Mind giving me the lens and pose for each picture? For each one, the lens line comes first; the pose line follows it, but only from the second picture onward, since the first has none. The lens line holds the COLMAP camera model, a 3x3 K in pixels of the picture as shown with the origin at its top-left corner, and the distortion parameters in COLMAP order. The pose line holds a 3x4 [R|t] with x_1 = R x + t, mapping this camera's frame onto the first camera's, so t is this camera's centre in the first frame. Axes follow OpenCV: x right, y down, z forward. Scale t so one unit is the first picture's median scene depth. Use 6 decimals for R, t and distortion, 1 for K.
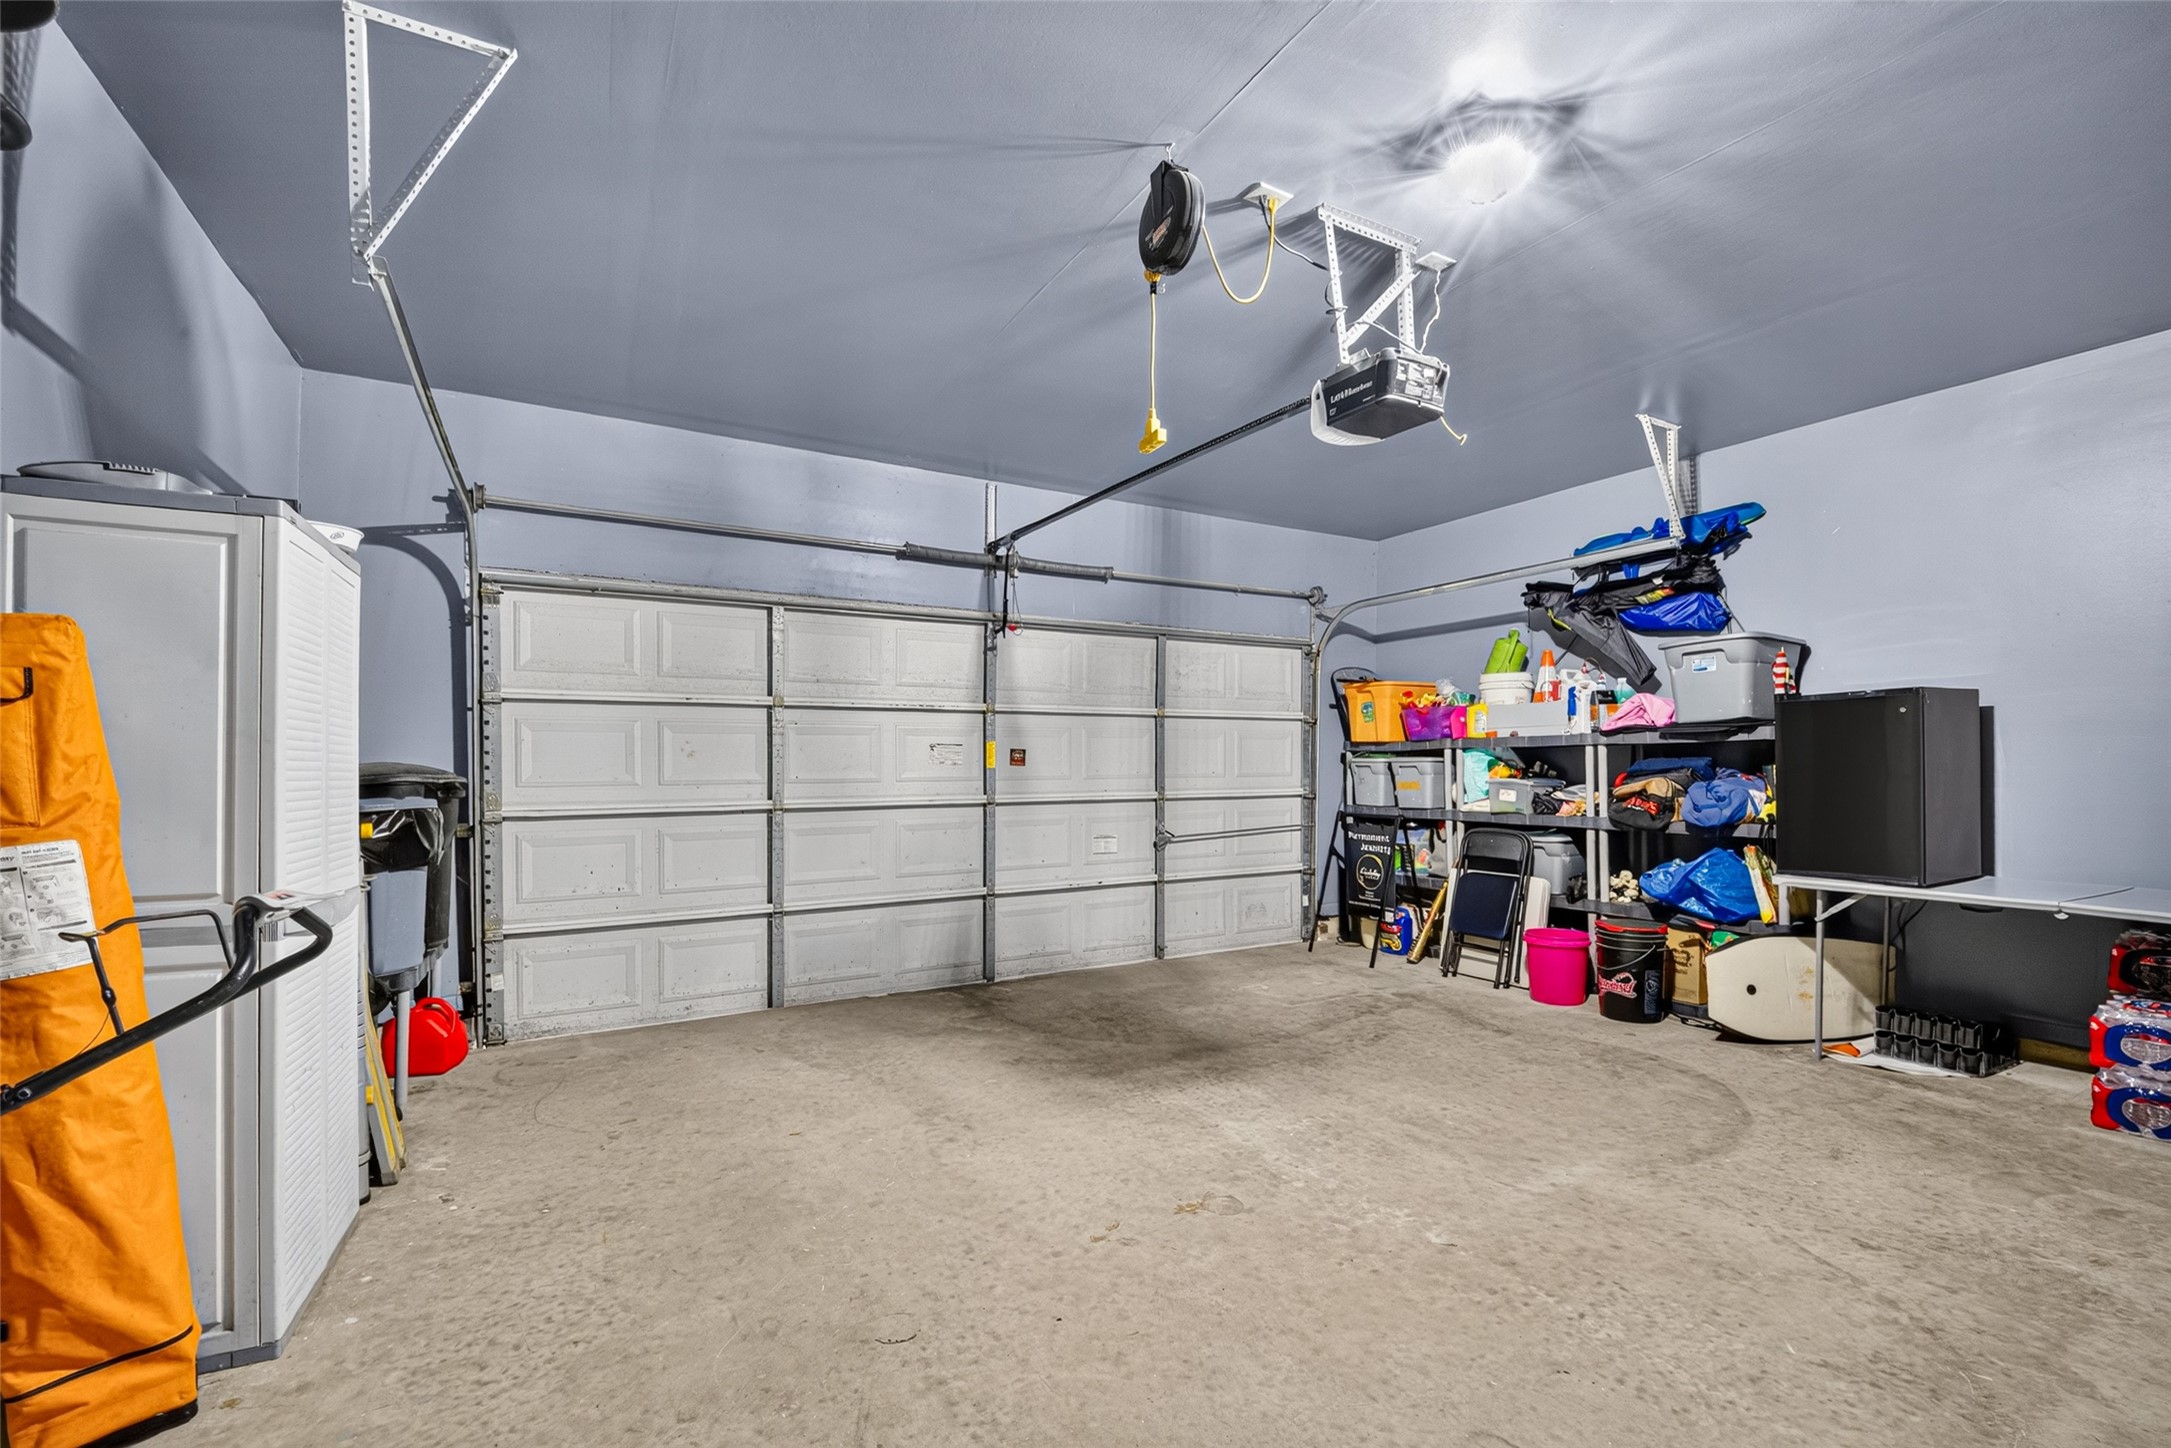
lens RADIAL K [[911.0, 0, 1095.2], [0, 911.0, 746.0], [0, 0, 1]] dist [-0.012385, -0.000471]
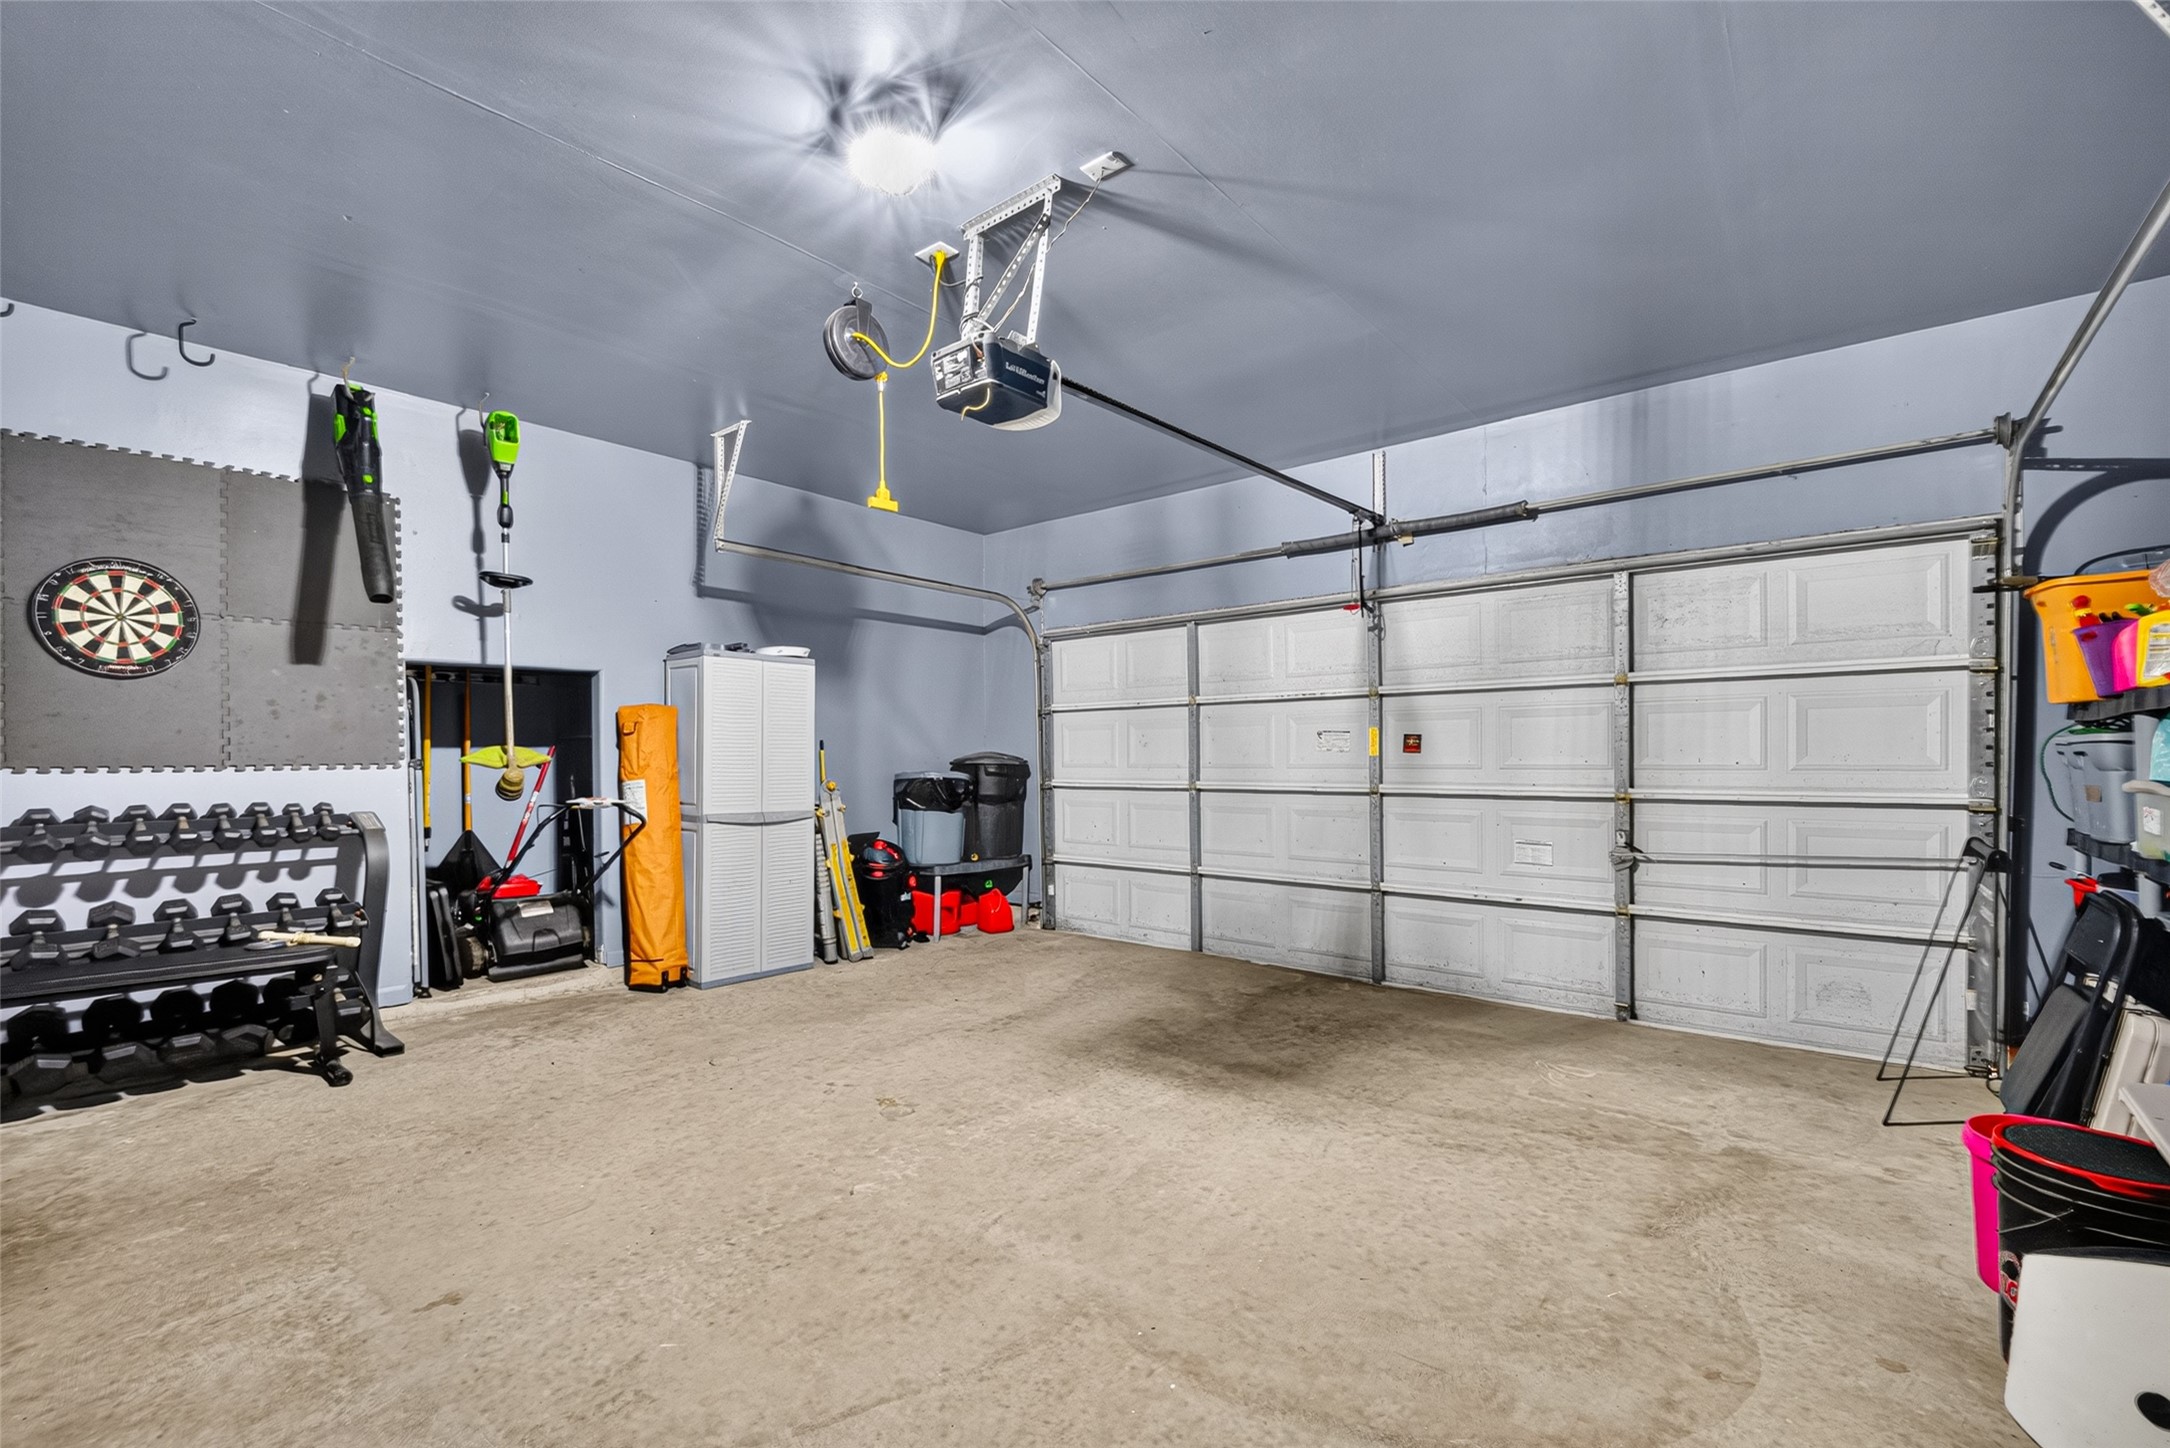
lens RADIAL K [[925.7, 0, 1084.0], [0, 925.7, 743.5], [0, 0, 1]] dist [0.034096, -0.051906]
pose [[0.359445, -0.009135, -0.933121, 0.741495], [0.022987, 0.999735, -0.000932, 0.006530], [0.932883, -0.021114, 0.359560, 0.414259]]
